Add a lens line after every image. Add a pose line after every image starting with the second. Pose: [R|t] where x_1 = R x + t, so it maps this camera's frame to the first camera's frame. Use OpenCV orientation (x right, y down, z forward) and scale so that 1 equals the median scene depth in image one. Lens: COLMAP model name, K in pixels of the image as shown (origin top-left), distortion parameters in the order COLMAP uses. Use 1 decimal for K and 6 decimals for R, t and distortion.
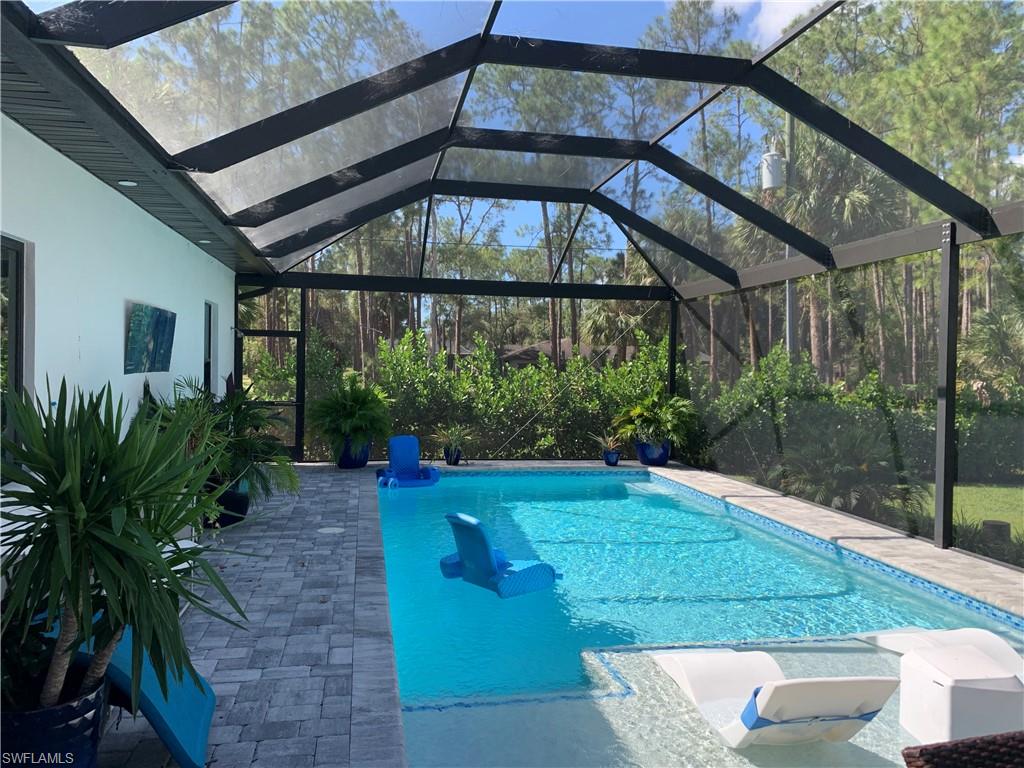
lens RADIAL K [[772.0, 0, 508.1], [0, 772.0, 385.9], [0, 0, 1]] dist [0.026312, -0.032662]
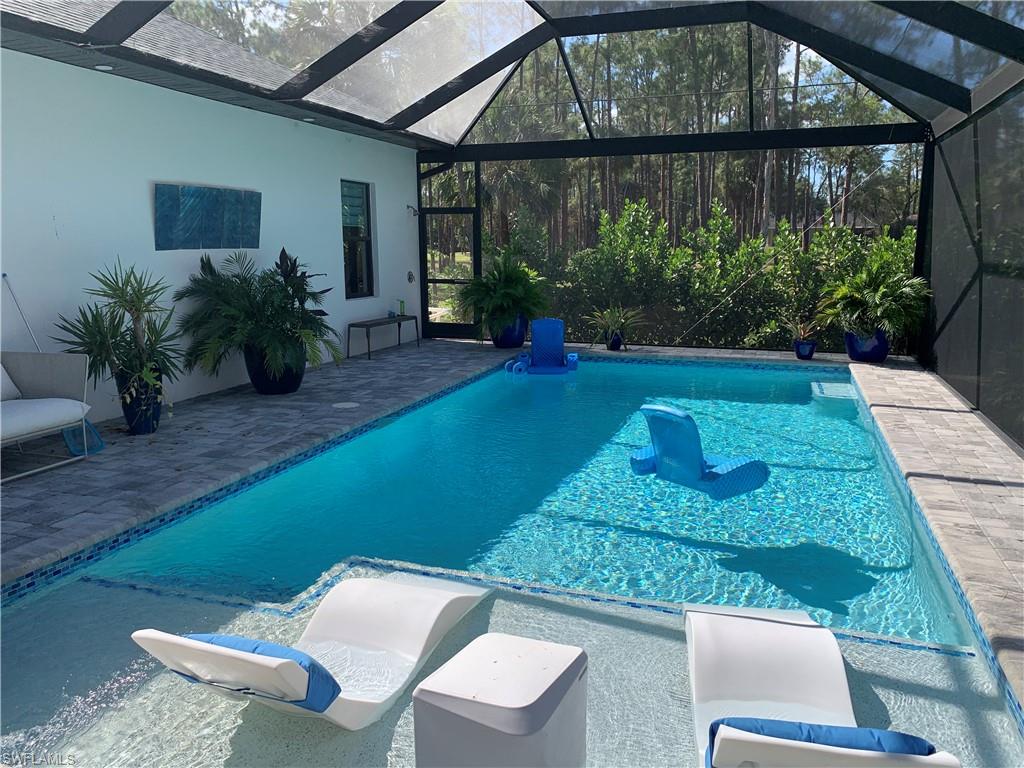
lens RADIAL K [[772.0, 0, 512.4], [0, 772.0, 387.5], [0, 0, 1]] dist [0.026312, -0.032662]
pose [[0.867314, 0.067309, -0.493189, 0.275656], [0.008512, 0.988665, 0.149899, 0.008767], [0.497688, -0.134207, 0.856910, 0.151337]]
